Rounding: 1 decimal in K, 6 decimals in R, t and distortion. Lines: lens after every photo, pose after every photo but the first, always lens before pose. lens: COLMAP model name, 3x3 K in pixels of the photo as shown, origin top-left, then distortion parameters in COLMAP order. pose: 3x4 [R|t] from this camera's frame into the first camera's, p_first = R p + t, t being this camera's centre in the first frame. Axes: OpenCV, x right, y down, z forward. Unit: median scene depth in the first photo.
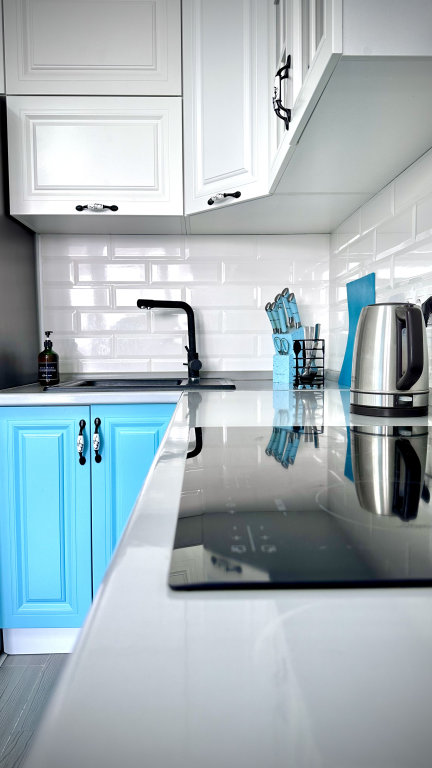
lens RADIAL K [[543.3, 0, 216.0], [0, 543.3, 384.0], [0, 0, 1]] dist [0.003353, -0.003330]
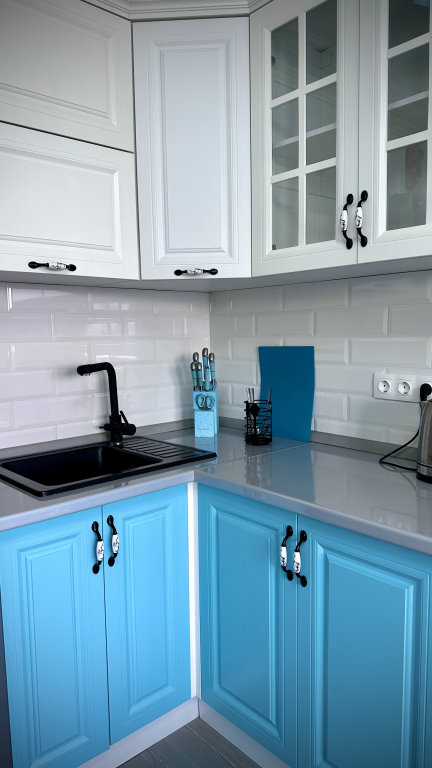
lens RADIAL K [[532.0, 0, 218.2], [0, 532.0, 376.5], [0, 0, 1]] dist [0.056322, -0.000913]
pose [[0.759954, -0.061733, 0.647038, -0.572993], [0.053744, 0.998039, 0.032098, -0.165081], [-0.647751, 0.010381, 0.761782, 0.200101]]
